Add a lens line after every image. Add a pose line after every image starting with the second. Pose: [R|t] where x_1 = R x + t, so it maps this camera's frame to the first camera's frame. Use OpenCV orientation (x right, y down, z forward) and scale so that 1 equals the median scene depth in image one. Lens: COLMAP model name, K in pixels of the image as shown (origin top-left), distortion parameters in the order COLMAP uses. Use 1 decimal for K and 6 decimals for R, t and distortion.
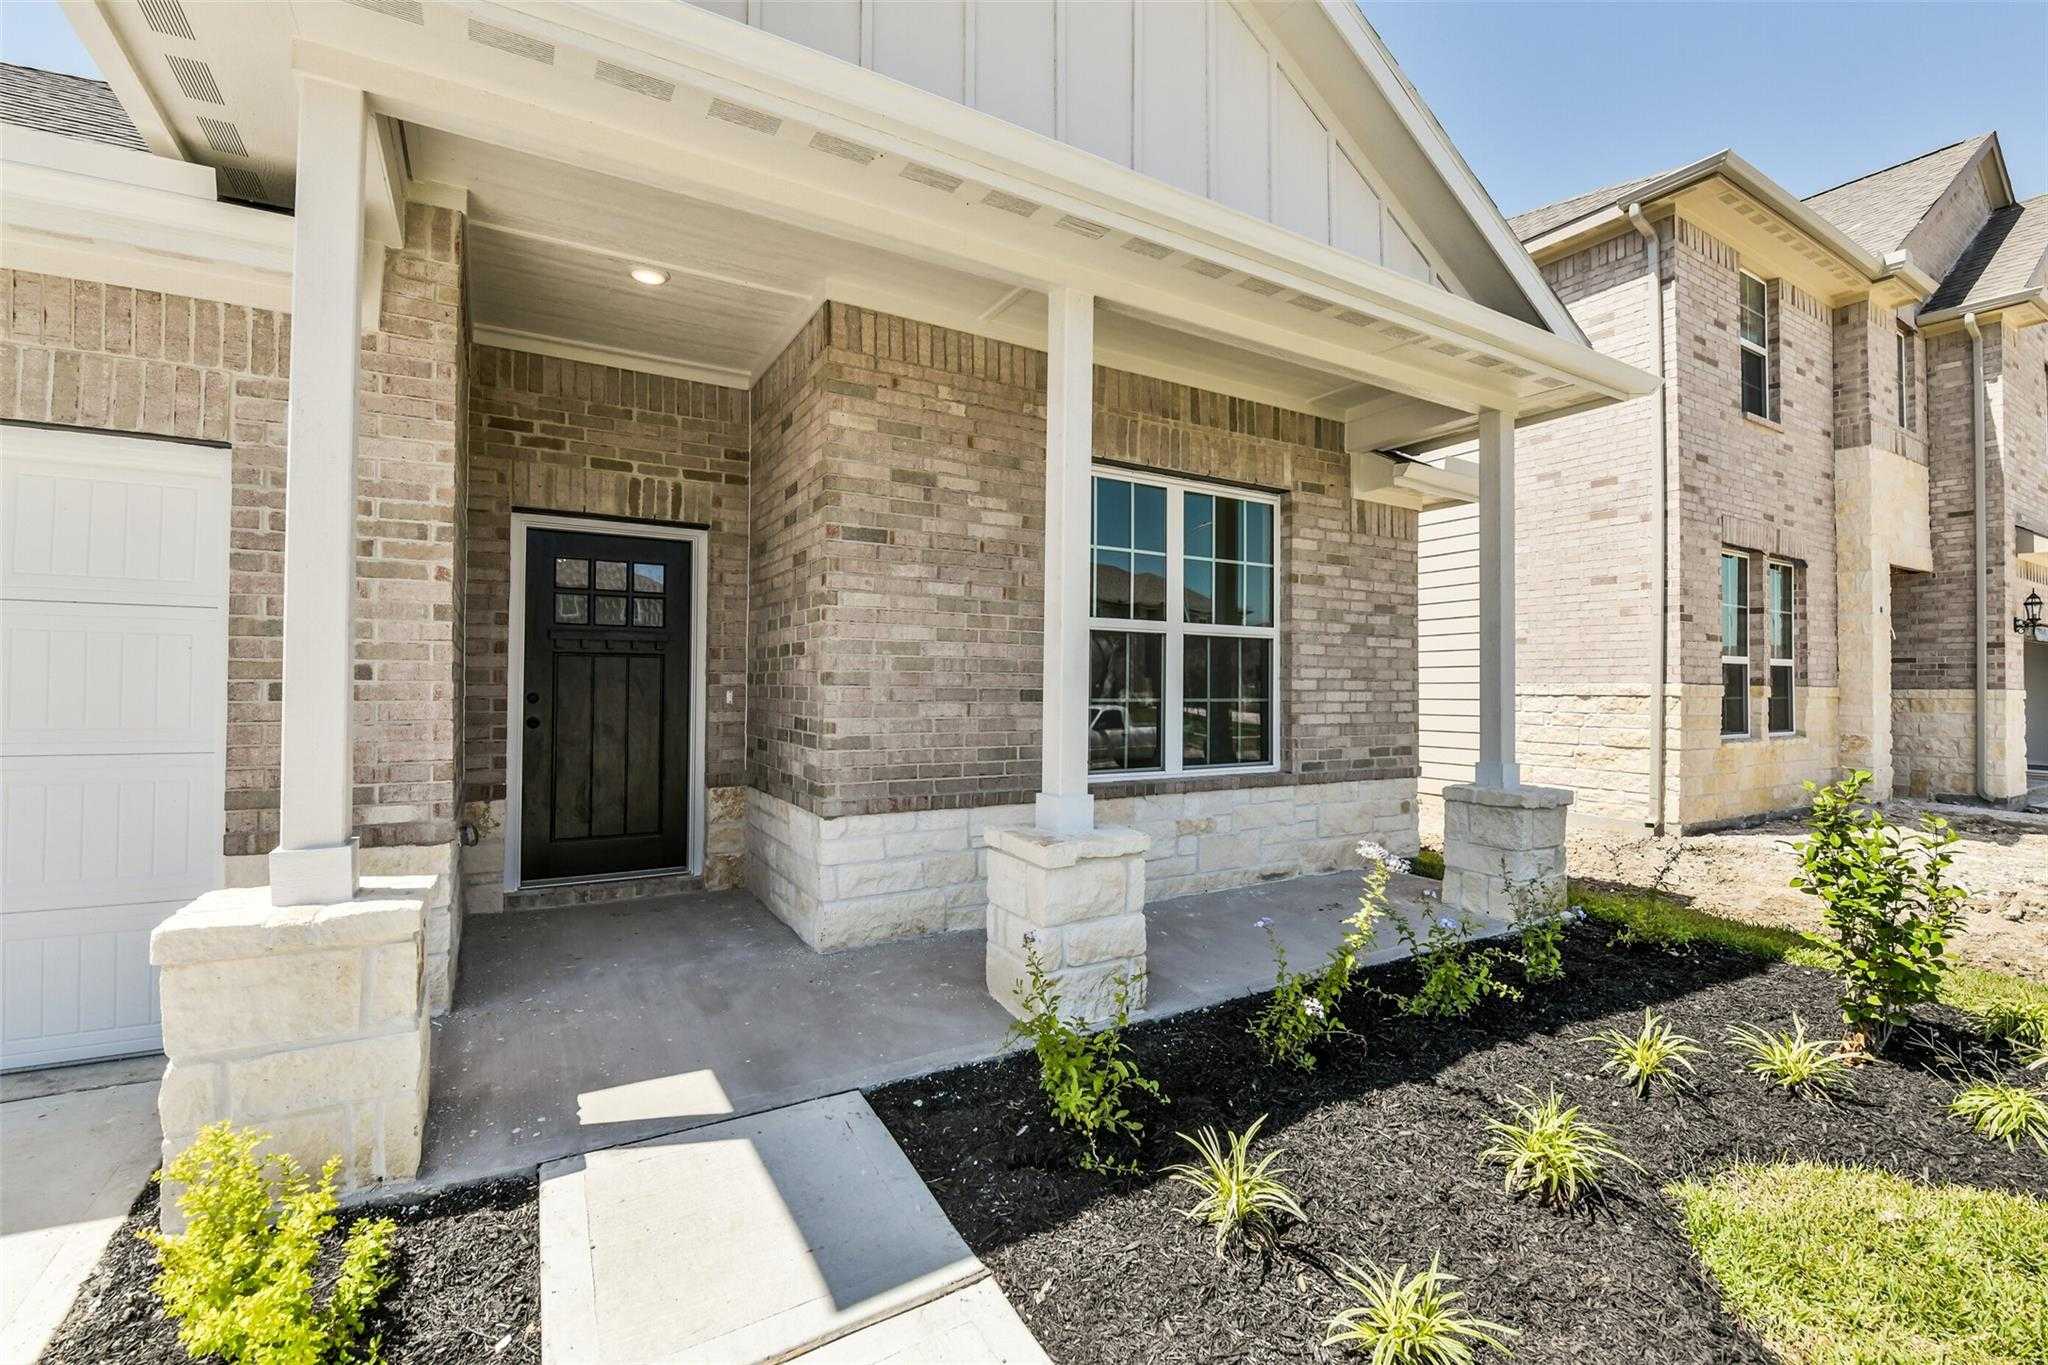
lens RADIAL K [[888.0, 0, 1024.0], [0, 888.0, 682.5], [0, 0, 1]] dist [-0.004572, -0.000489]
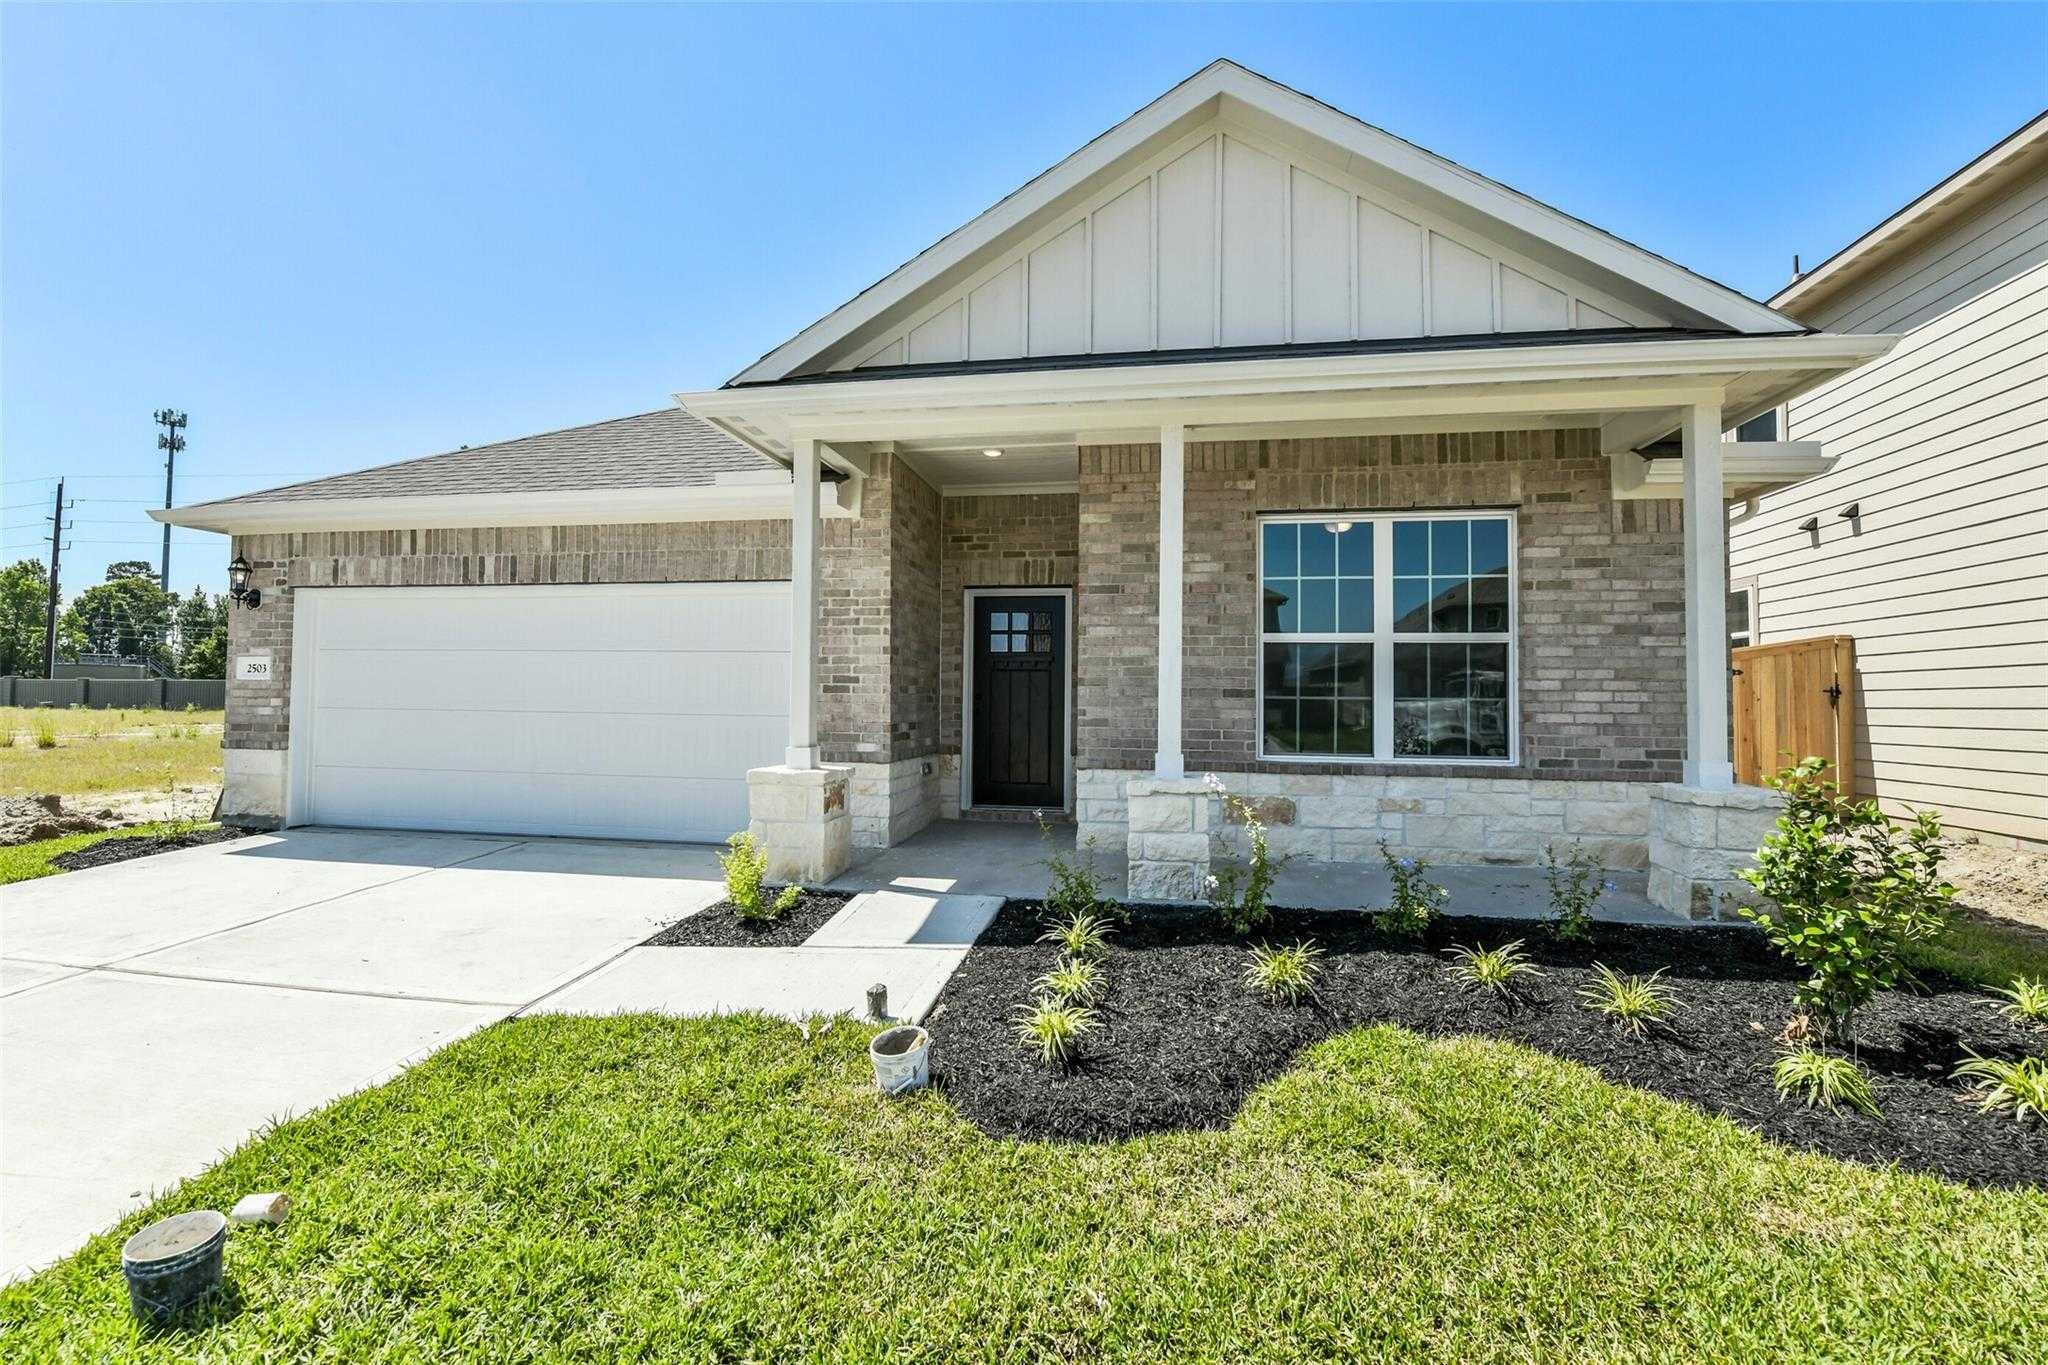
lens RADIAL K [[894.5, 0, 1025.7], [0, 894.5, 697.3], [0, 0, 1]] dist [-0.002611, -0.000639]
pose [[0.761405, -0.002319, -0.648272, 0.605067], [-0.000992, 0.999988, -0.004742, 0.025376], [0.648275, 0.004254, 0.761394, -0.235362]]
